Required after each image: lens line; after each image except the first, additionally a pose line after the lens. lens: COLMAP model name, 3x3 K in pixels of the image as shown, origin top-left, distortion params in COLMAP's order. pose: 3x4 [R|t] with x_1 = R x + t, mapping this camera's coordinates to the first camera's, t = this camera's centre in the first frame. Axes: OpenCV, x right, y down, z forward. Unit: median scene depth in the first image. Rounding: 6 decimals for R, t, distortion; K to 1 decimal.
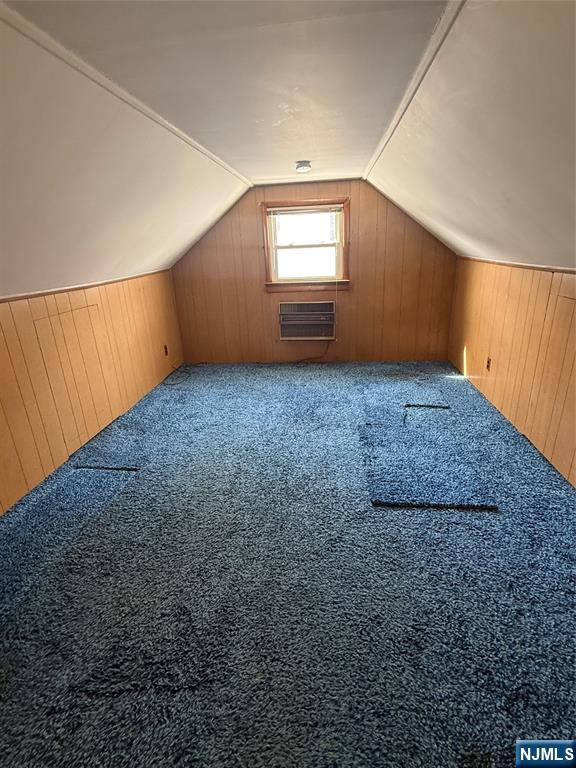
lens RADIAL K [[381.5, 0, 289.1], [0, 381.5, 384.8], [0, 0, 1]] dist [0.003515, 0.000107]
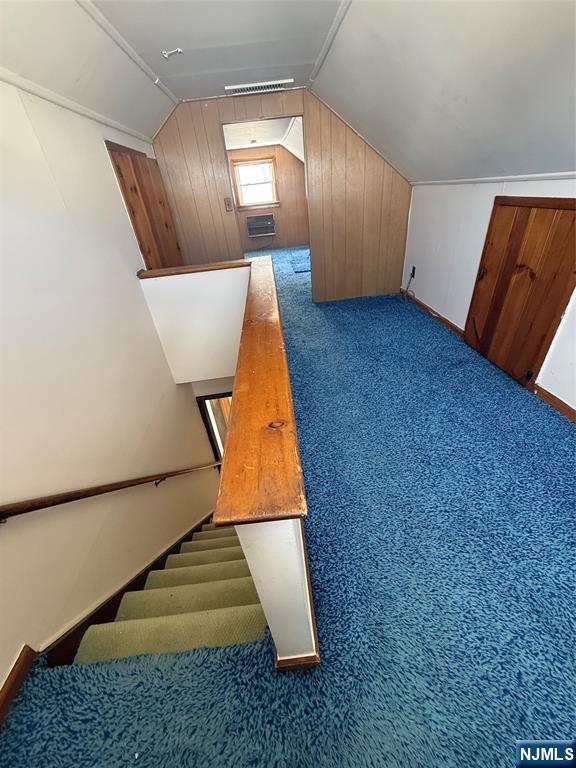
lens RADIAL K [[307.5, 0, 288.4], [0, 307.5, 381.0], [0, 0, 1]] dist [-0.003295, -0.000123]
pose [[0.983807, -0.135505, 0.117310, -0.110038], [0.110215, 0.973532, 0.200220, 0.314213], [-0.141336, -0.184048, 0.972703, -0.714952]]
